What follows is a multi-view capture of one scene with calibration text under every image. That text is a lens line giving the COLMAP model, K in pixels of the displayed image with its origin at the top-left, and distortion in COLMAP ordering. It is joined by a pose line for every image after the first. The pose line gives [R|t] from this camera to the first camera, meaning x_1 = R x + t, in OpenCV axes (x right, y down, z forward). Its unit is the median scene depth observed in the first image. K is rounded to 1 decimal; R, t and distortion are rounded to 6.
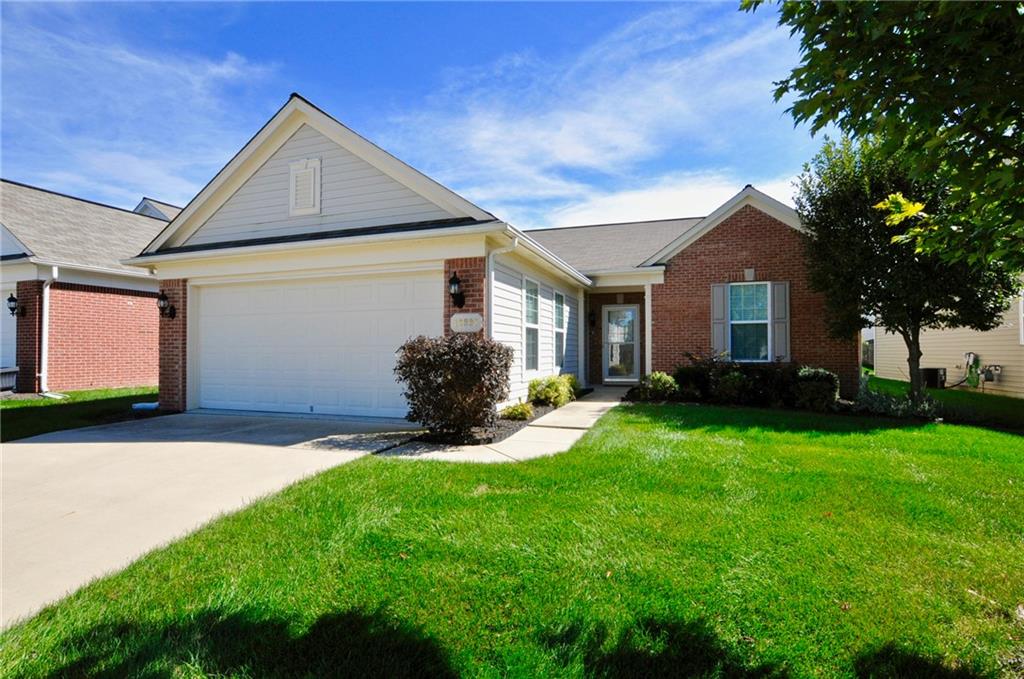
lens RADIAL K [[500.7, 0, 512.1], [0, 500.7, 340.4], [0, 0, 1]] dist [-0.020396, -0.001015]
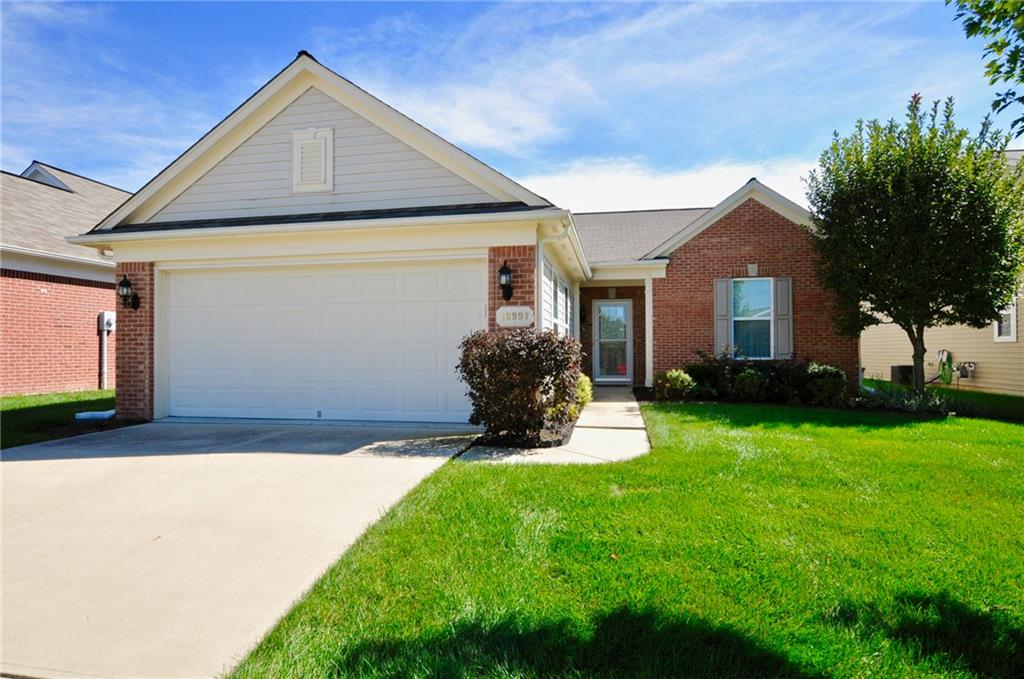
lens RADIAL K [[555.8, 0, 511.9], [0, 555.8, 341.5], [0, 0, 1]] dist [-0.019643, 0.002044]
pose [[0.989562, 0.000603, 0.144105, -0.193519], [-0.001275, 0.999989, 0.004572, 0.004617], [-0.144101, -0.004708, 0.989552, -0.008518]]
